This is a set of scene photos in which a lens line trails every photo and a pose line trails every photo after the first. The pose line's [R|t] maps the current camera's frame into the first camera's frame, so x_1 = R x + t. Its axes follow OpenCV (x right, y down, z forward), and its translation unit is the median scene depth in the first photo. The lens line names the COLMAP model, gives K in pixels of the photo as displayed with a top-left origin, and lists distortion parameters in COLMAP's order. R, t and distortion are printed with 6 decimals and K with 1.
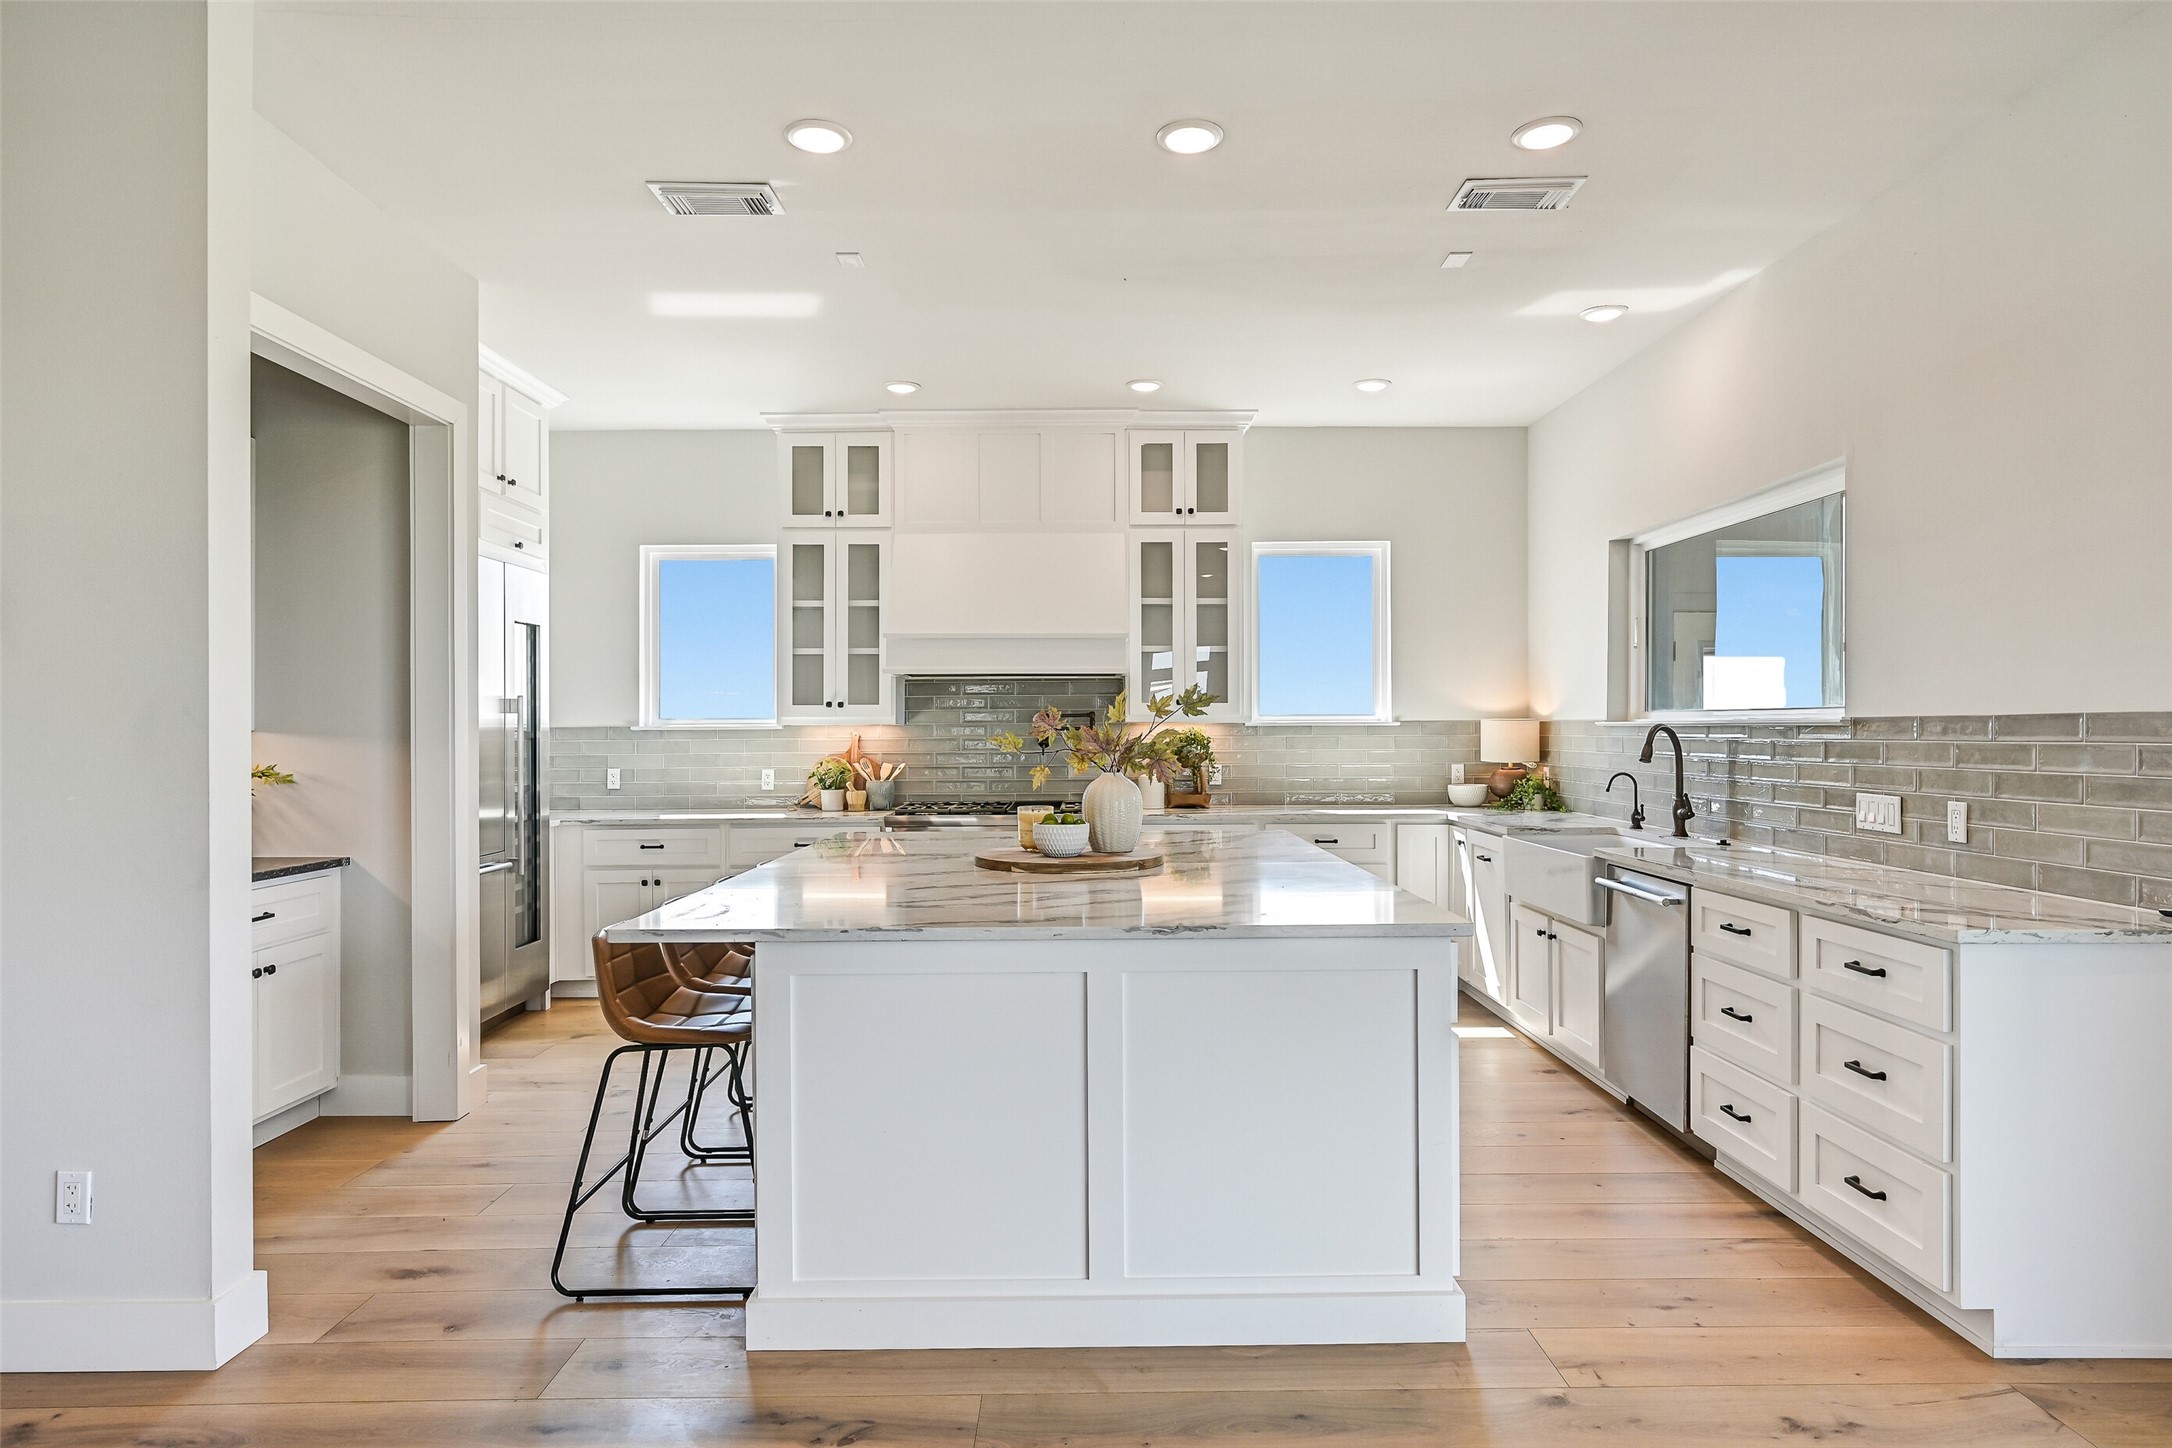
lens RADIAL K [[1247.0, 0, 1083.4], [0, 1247.0, 725.2], [0, 0, 1]] dist [-0.009062, -0.000853]
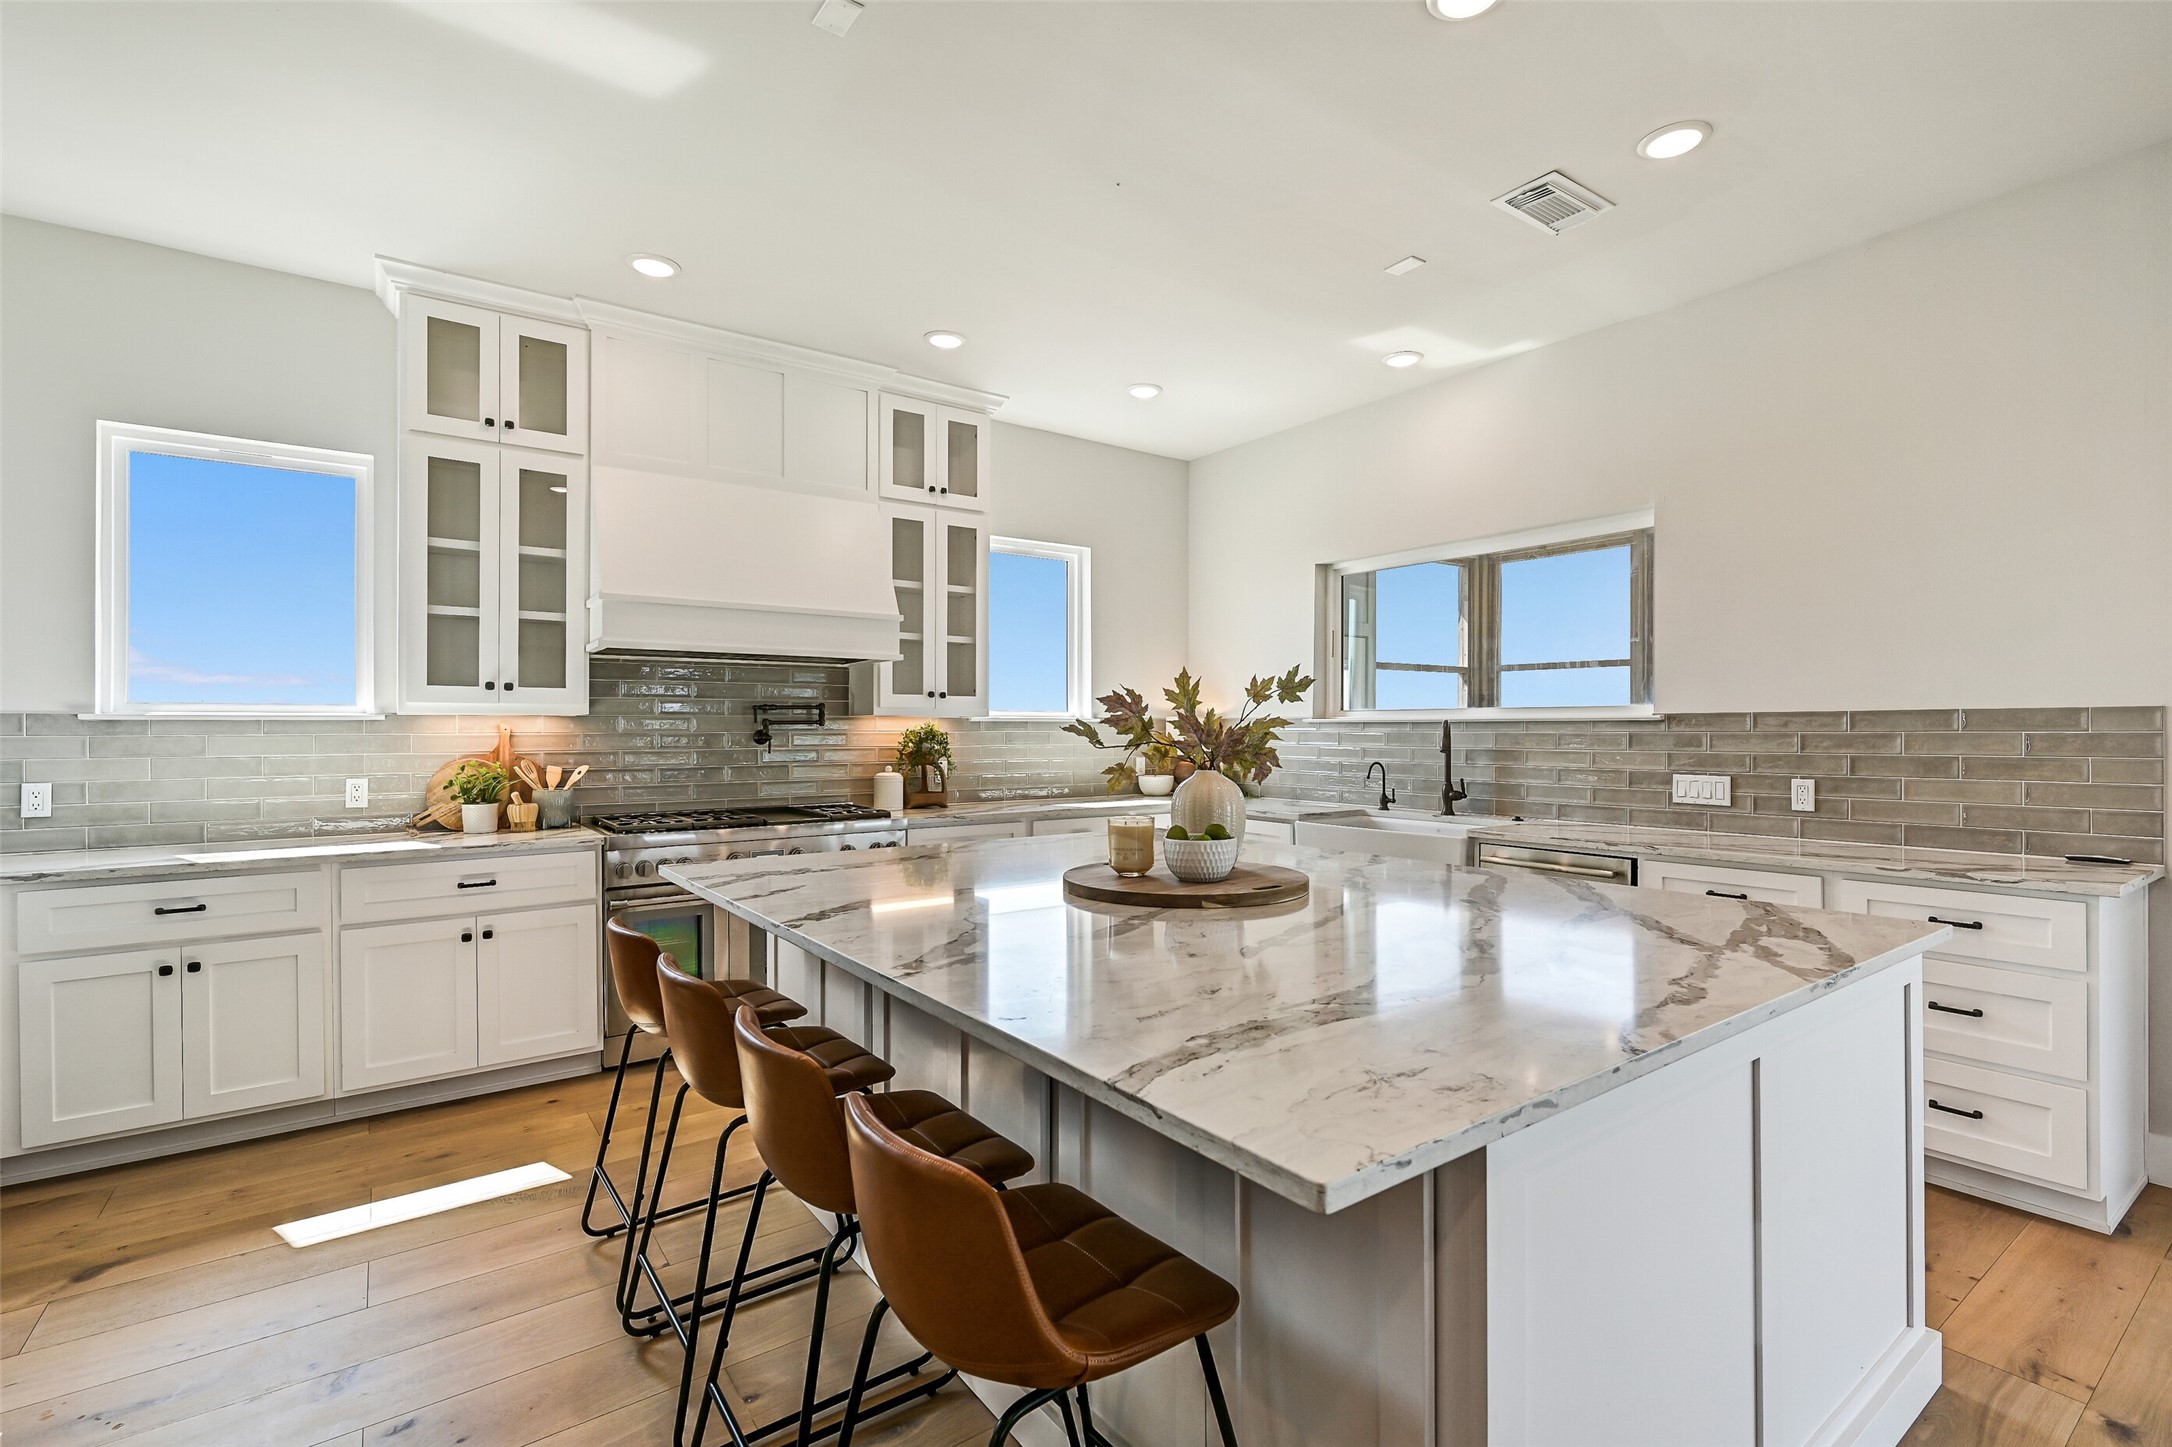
lens RADIAL K [[989.5, 0, 1093.5], [0, 989.5, 731.5], [0, 0, 1]] dist [-0.001475, -0.000132]
pose [[0.804887, 0.002242, 0.593424, -0.262641], [-0.003811, 0.999992, 0.001391, 0.007625], [-0.593416, -0.003381, 0.804889, 0.330869]]
